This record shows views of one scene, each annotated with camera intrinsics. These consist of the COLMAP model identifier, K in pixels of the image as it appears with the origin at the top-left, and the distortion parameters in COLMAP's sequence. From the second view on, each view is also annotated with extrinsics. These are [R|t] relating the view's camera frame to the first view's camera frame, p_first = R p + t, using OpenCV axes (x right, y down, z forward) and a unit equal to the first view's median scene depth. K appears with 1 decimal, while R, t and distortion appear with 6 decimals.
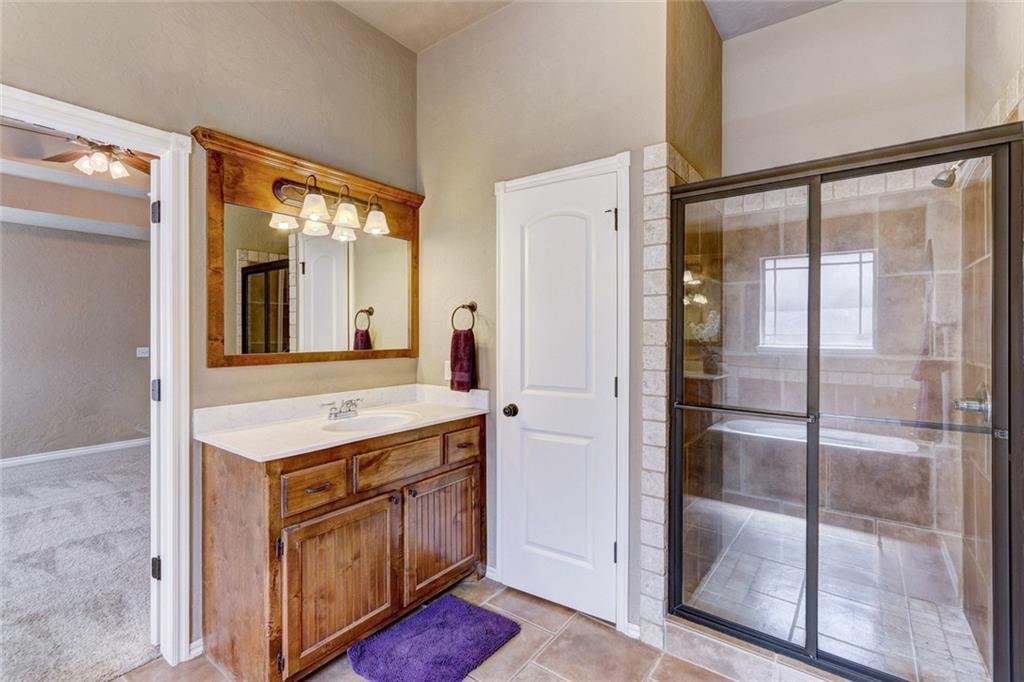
lens RADIAL K [[468.5, 0, 512.5], [0, 468.5, 333.1], [0, 0, 1]] dist [-0.001030, 0.003037]
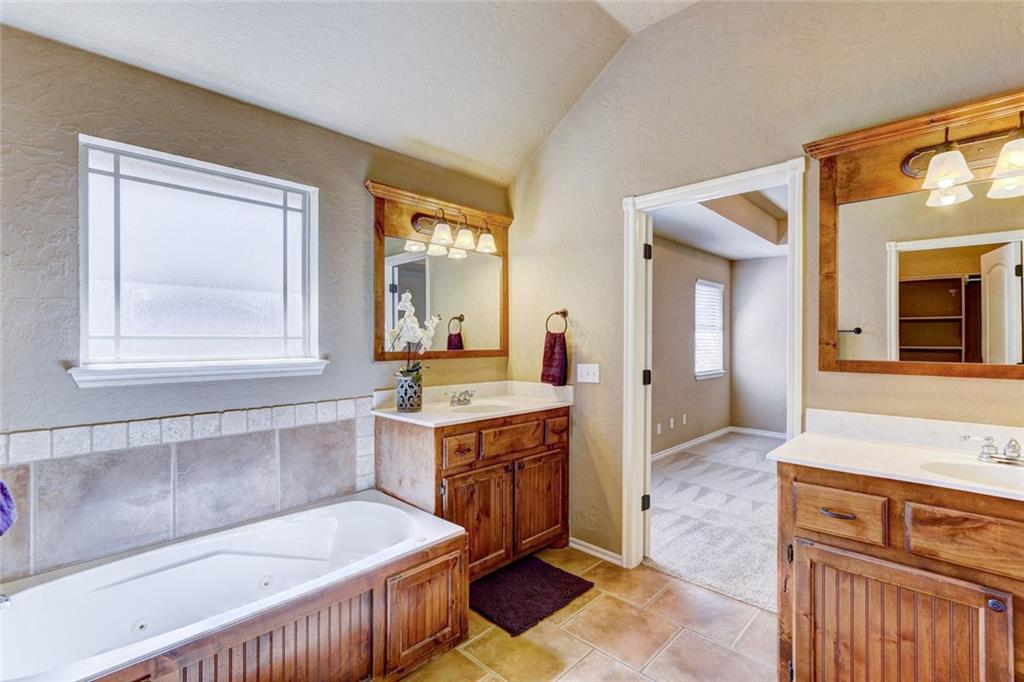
lens RADIAL K [[468.5, 0, 508.9], [0, 468.5, 341.5], [0, 0, 1]] dist [-0.001030, 0.003037]
pose [[-0.124568, 0.009039, -0.992170, 0.473112], [-0.001910, 0.999954, 0.009349, 0.001375], [0.992209, 0.003060, -0.124545, 0.452828]]
